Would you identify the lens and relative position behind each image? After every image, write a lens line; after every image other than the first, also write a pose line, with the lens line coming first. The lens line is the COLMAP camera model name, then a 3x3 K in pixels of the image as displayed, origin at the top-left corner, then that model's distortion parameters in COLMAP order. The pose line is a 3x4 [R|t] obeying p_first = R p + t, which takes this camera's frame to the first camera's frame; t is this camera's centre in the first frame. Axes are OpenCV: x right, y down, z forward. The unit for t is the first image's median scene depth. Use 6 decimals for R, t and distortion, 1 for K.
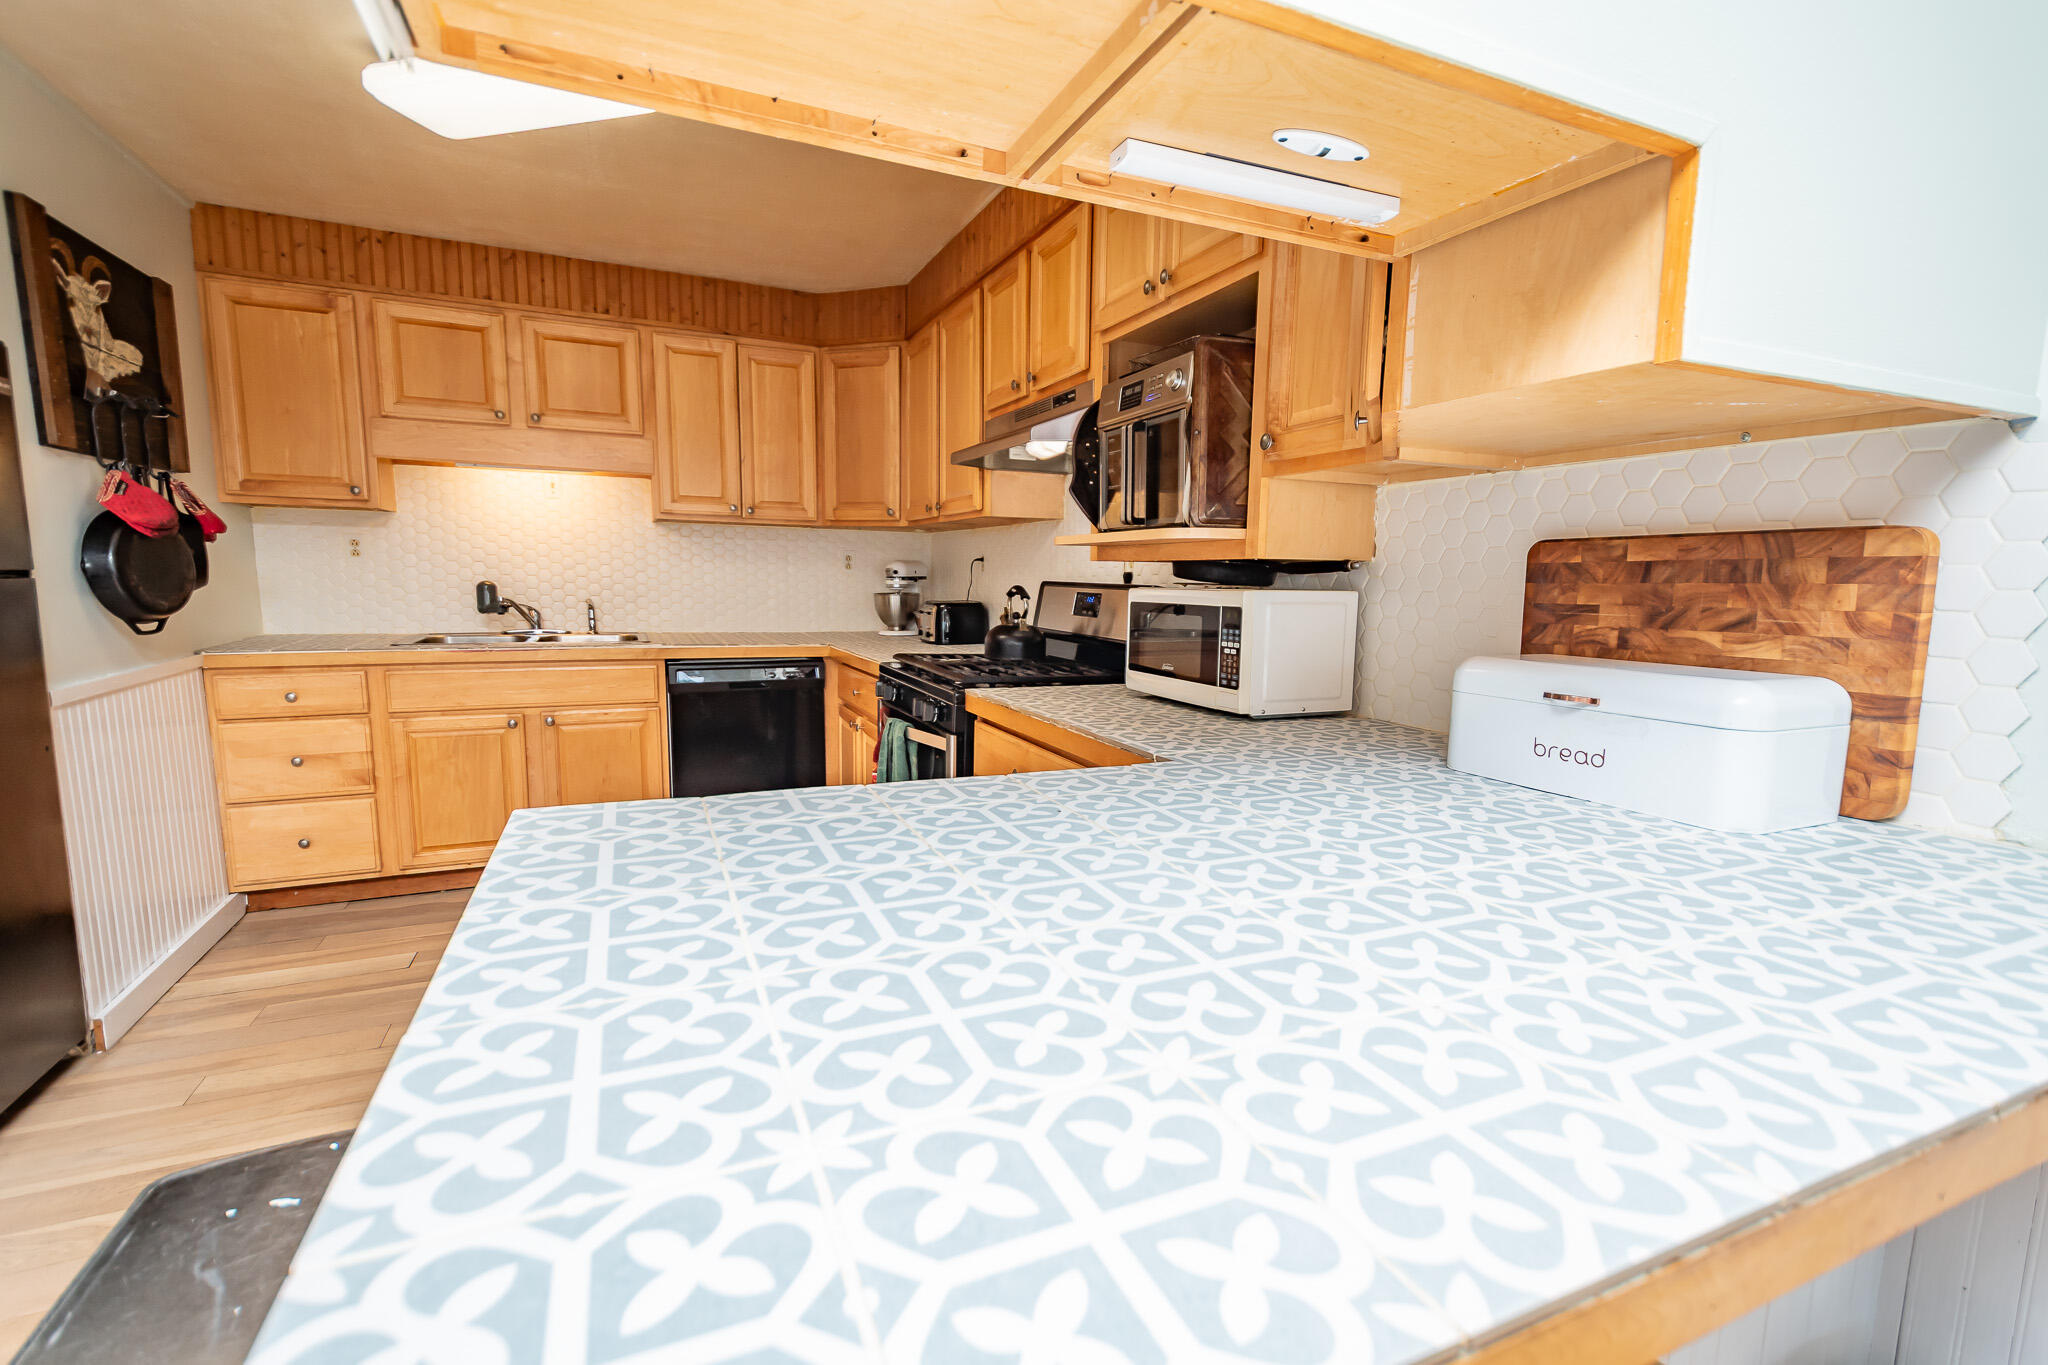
lens RADIAL K [[902.6, 0, 1019.2], [0, 902.6, 698.2], [0, 0, 1]] dist [0.015481, -0.003463]
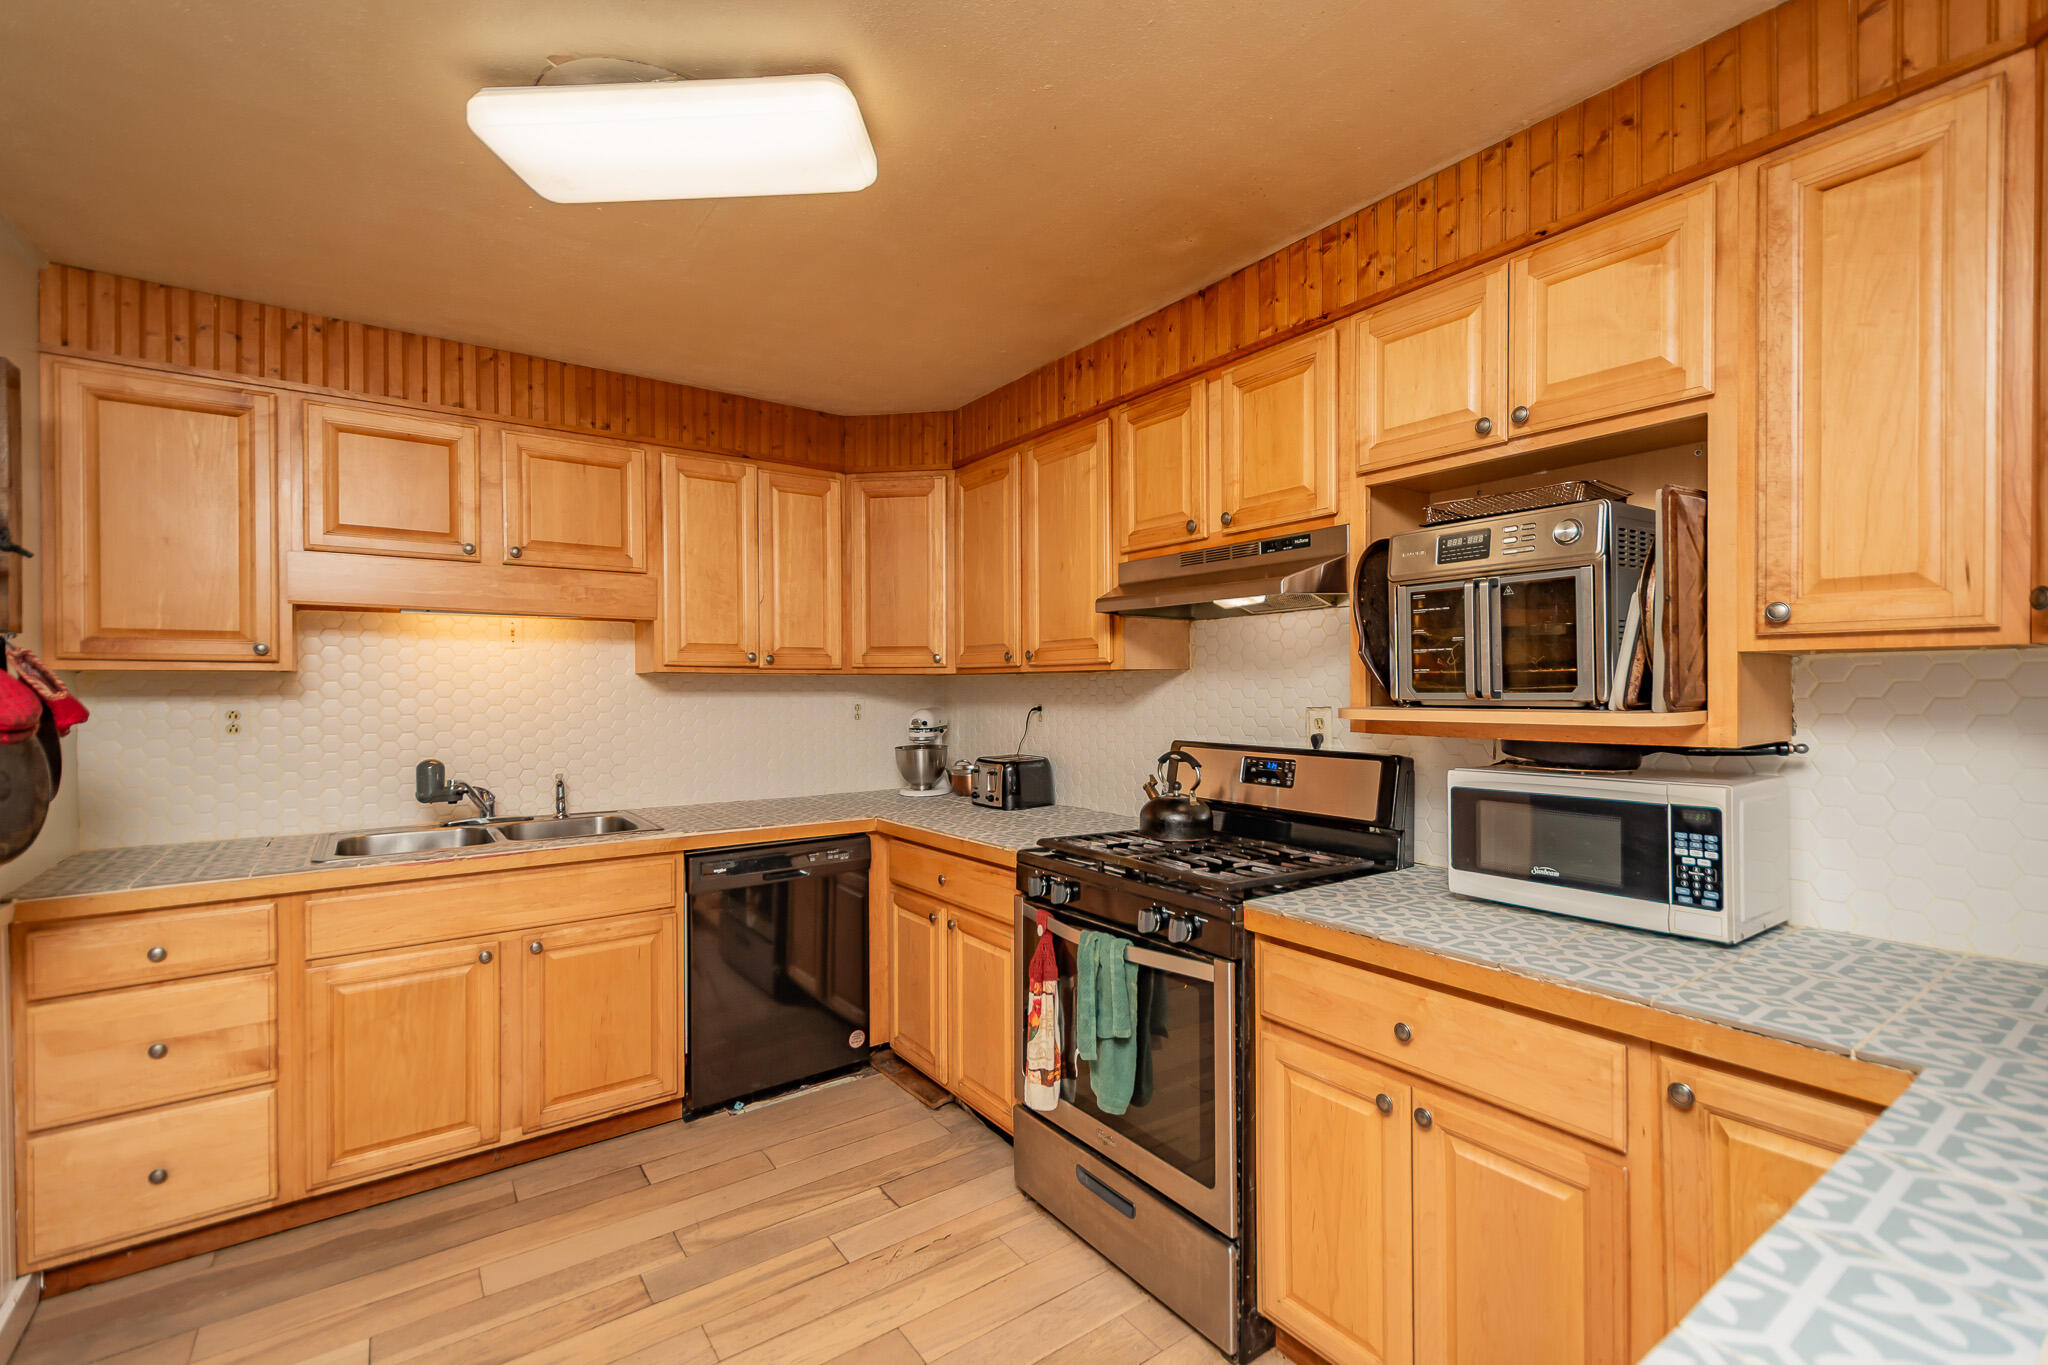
lens RADIAL K [[902.6, 0, 1035.8], [0, 902.6, 700.2], [0, 0, 1]] dist [0.015481, -0.003463]
pose [[0.978108, -0.024768, 0.206618, -0.271420], [0.050275, 0.991605, -0.119128, -0.068421], [-0.201933, 0.126908, 0.971142, 0.168801]]
